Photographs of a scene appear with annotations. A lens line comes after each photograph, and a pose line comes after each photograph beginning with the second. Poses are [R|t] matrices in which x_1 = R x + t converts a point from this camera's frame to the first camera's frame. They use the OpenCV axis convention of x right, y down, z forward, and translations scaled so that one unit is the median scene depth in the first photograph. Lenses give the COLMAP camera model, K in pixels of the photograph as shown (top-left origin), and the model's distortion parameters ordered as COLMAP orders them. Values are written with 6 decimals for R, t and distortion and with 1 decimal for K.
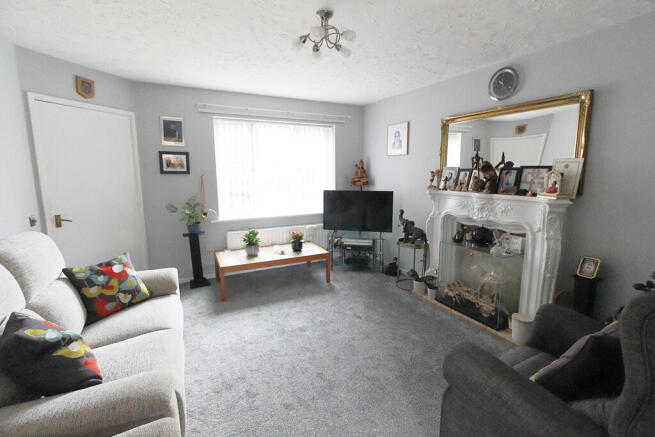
lens RADIAL K [[302.3, 0, 329.0], [0, 302.3, 215.6], [0, 0, 1]] dist [0.009262, -0.002209]
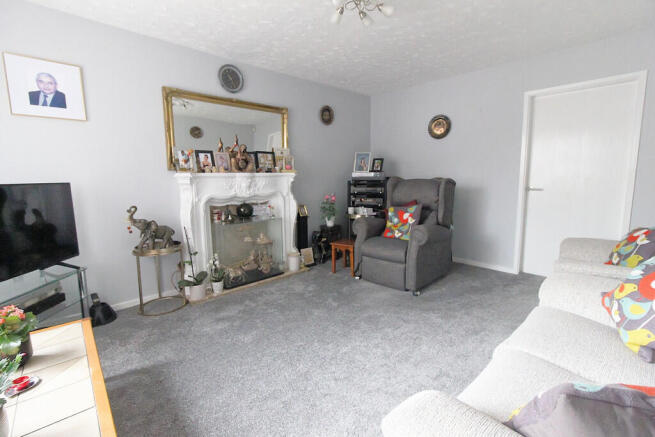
lens RADIAL K [[302.3, 0, 328.8], [0, 302.3, 218.7], [0, 0, 1]] dist [0.009262, -0.002209]
pose [[-0.278637, -0.131153, 0.951399, -0.683797], [0.153833, 0.971746, 0.179011, -0.060695], [-0.947996, 0.196235, -0.250589, 1.014038]]
